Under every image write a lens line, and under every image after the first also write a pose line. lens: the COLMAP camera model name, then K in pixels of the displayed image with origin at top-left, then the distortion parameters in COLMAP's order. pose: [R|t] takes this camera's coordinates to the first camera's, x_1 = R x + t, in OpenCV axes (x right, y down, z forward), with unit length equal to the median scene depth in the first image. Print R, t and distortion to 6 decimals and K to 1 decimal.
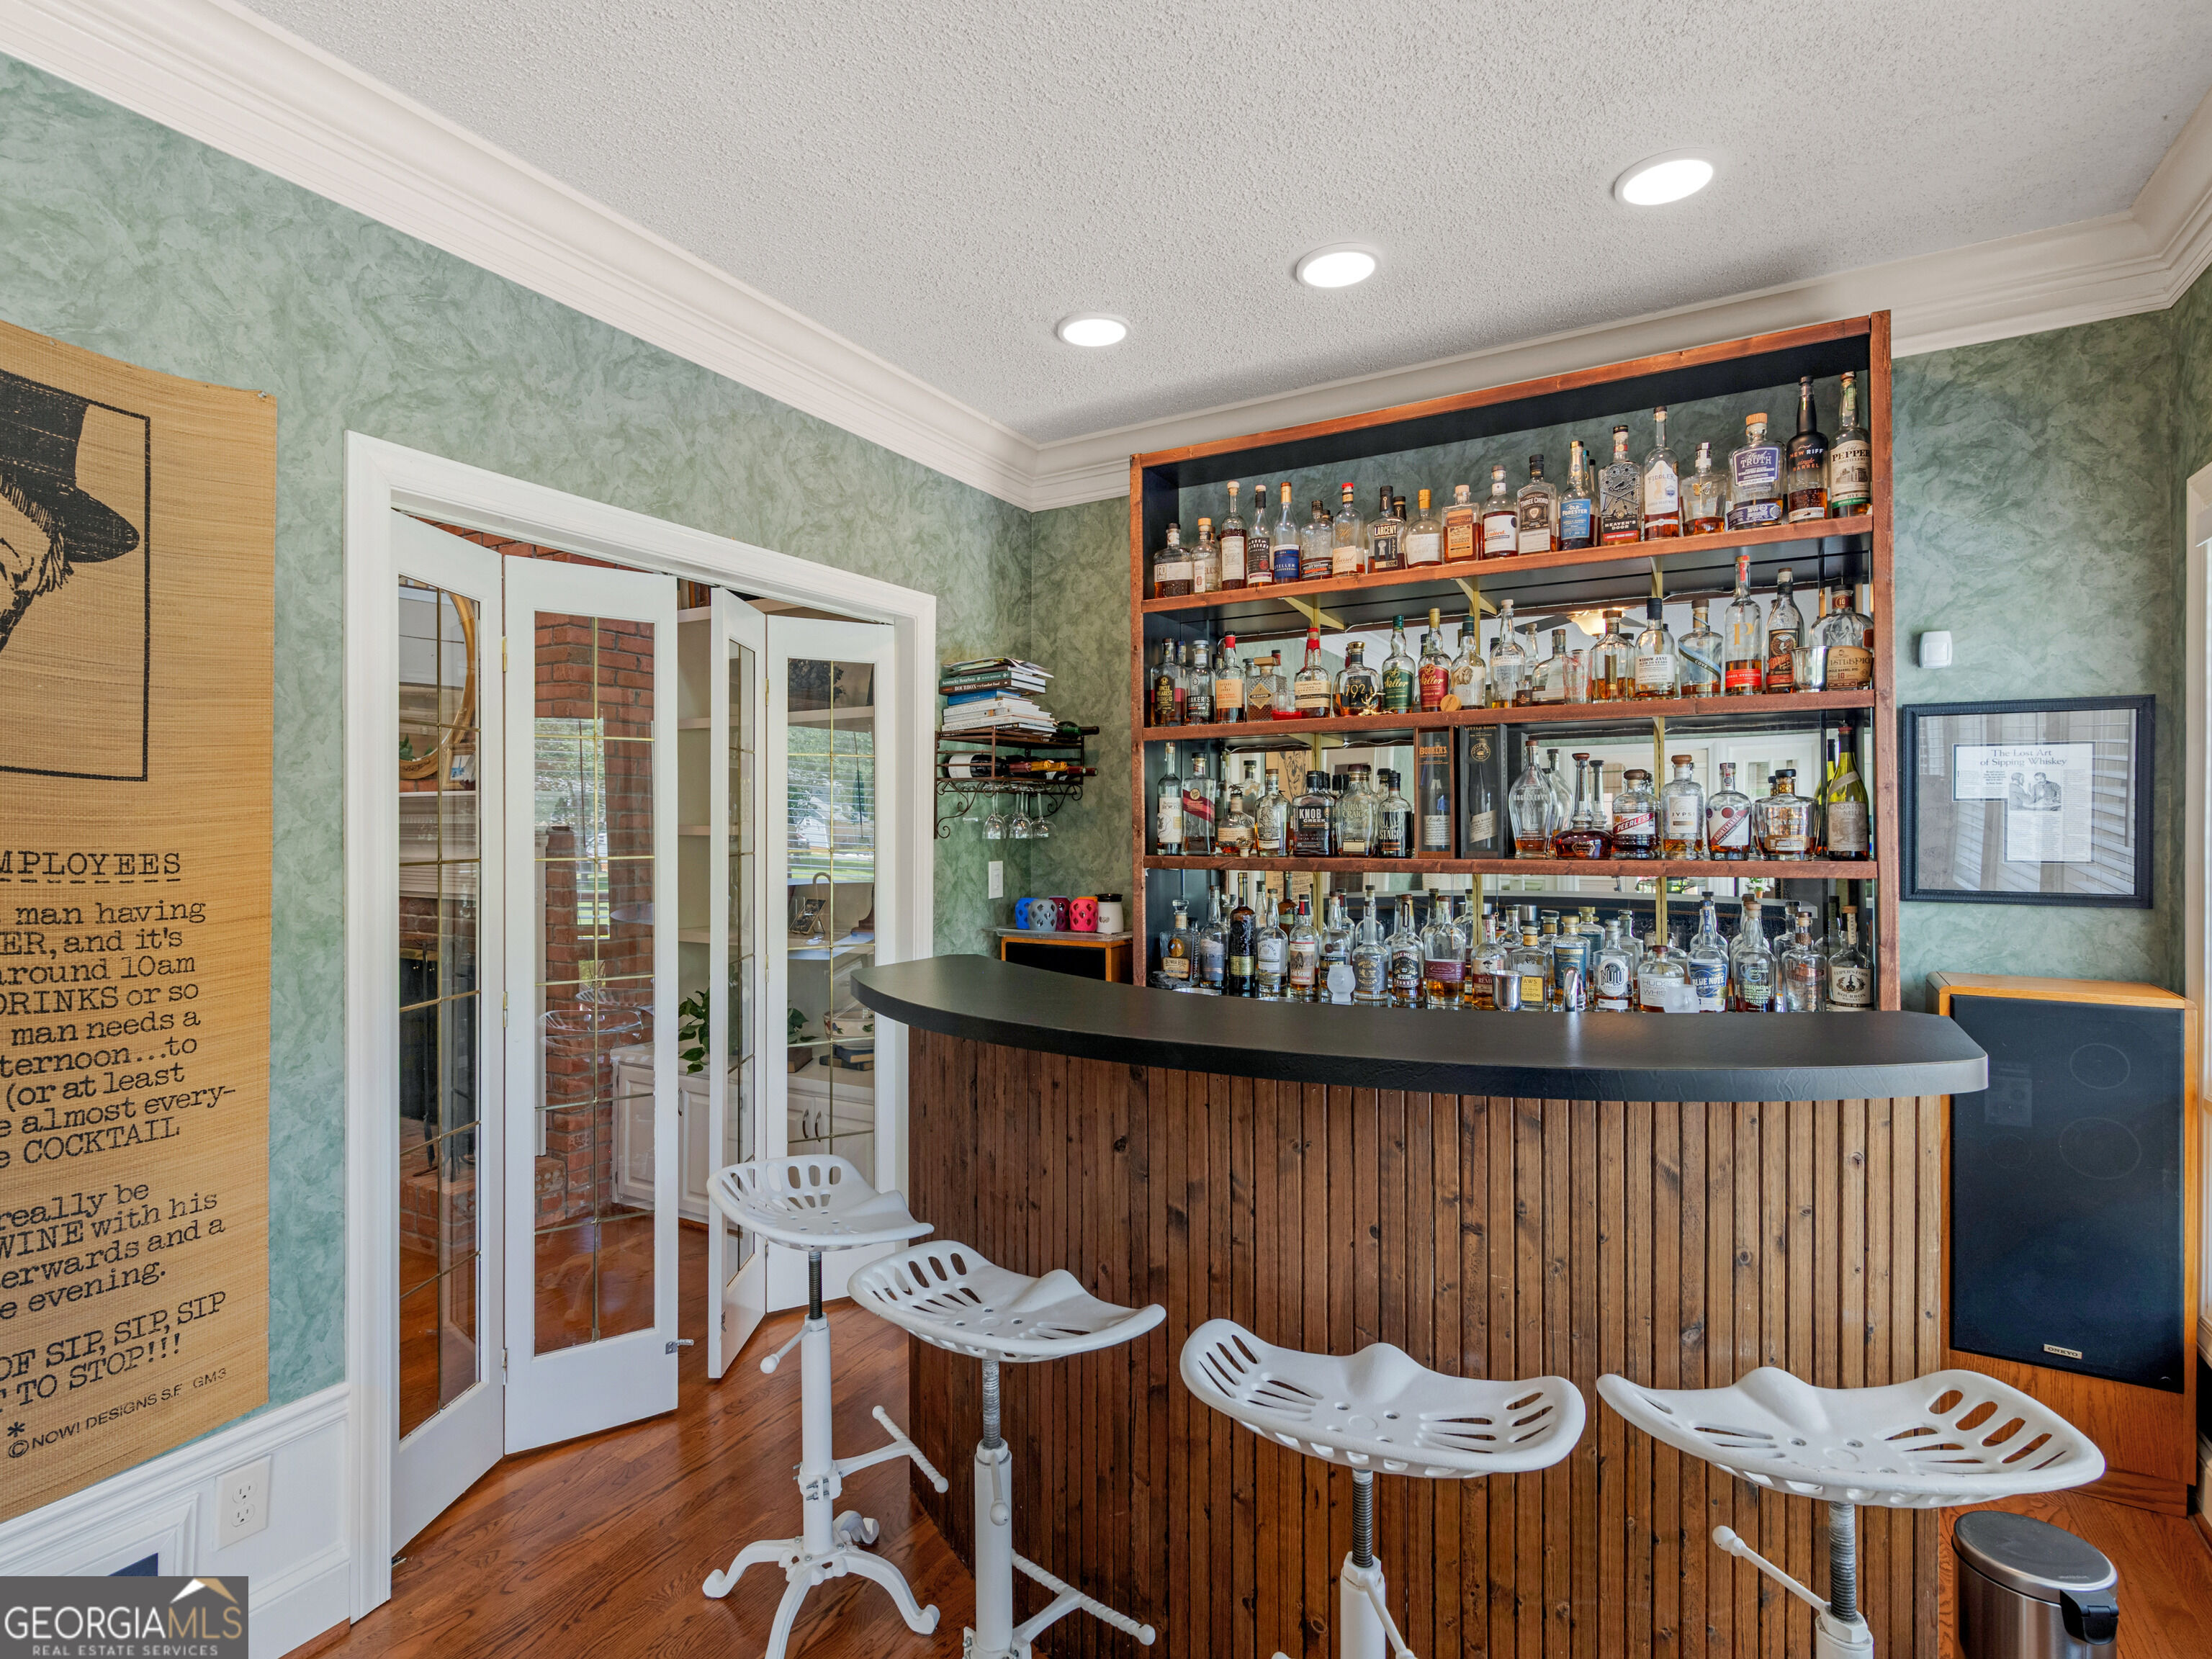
lens RADIAL K [[1099.6, 0, 1106.0], [0, 1099.6, 829.5], [0, 0, 1]] dist [0.000032, 0.001030]
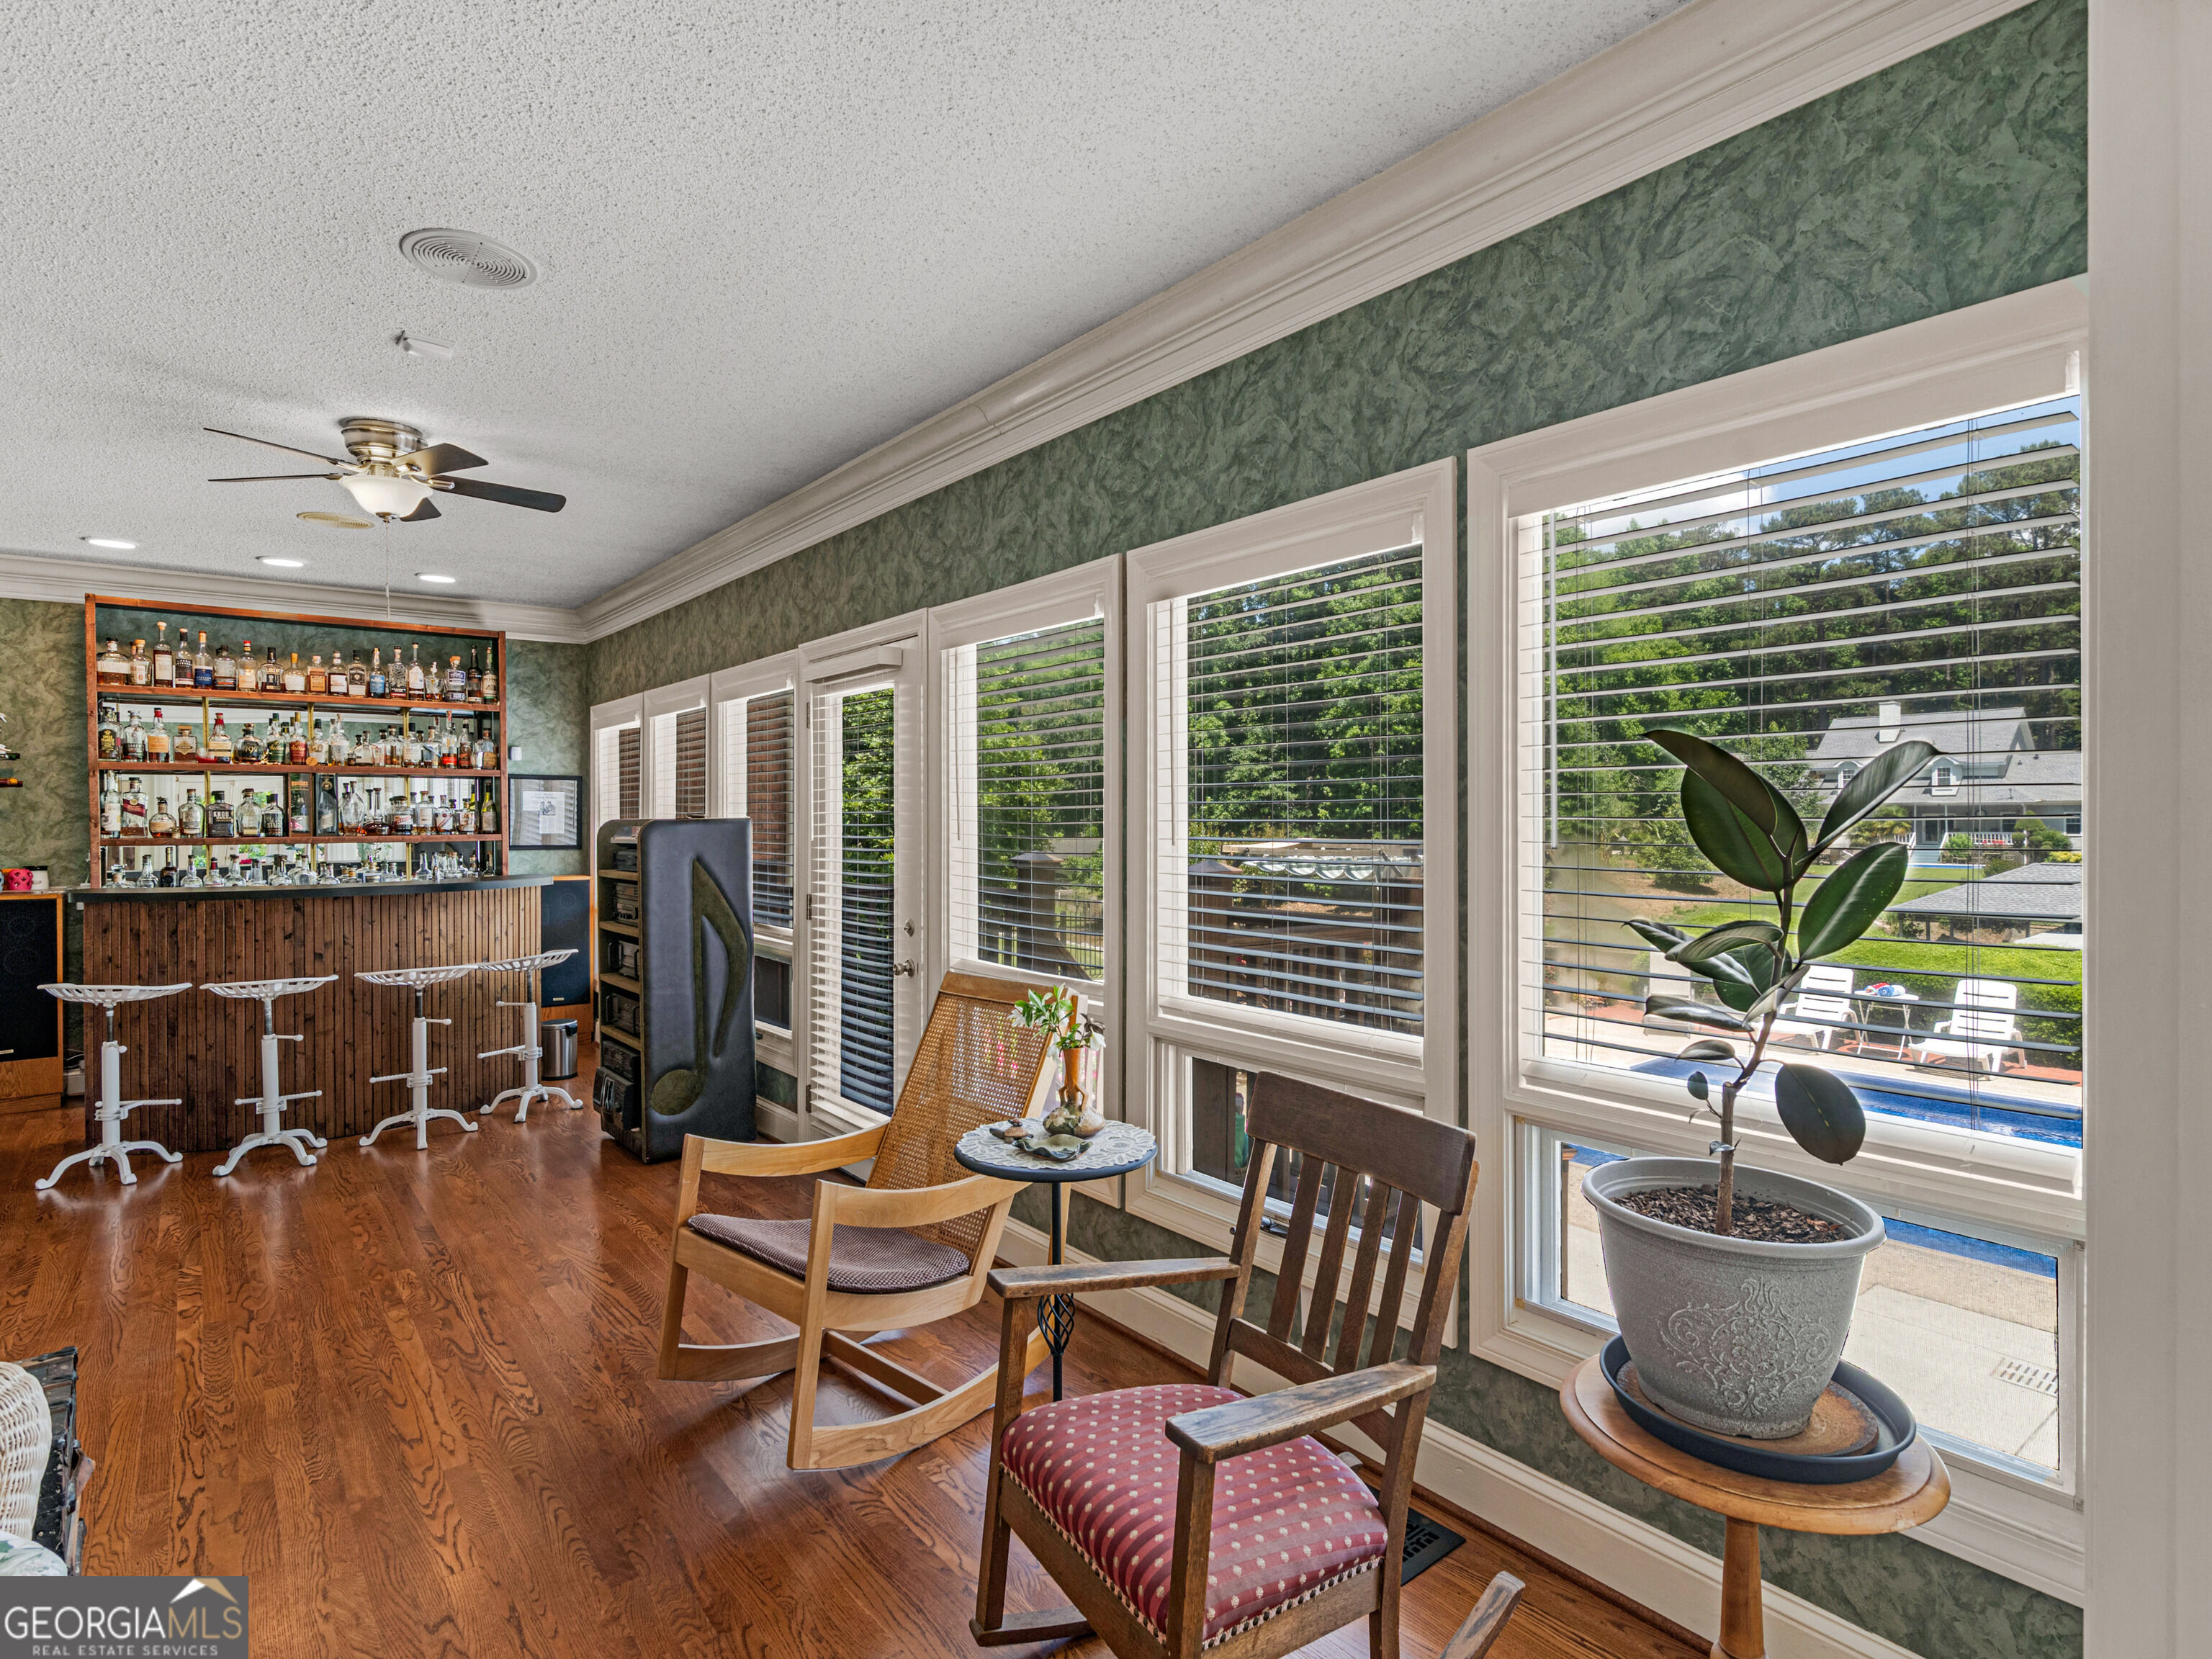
lens RADIAL K [[1170.8, 0, 1106.0], [0, 1170.8, 829.5], [0, 0, 1]] dist [-0.002122, -0.000178]
pose [[0.370782, -0.005029, 0.928706, -1.315836], [0.004279, 0.999984, 0.003707, 0.012575], [-0.928710, 0.002599, 0.370797, -1.339583]]
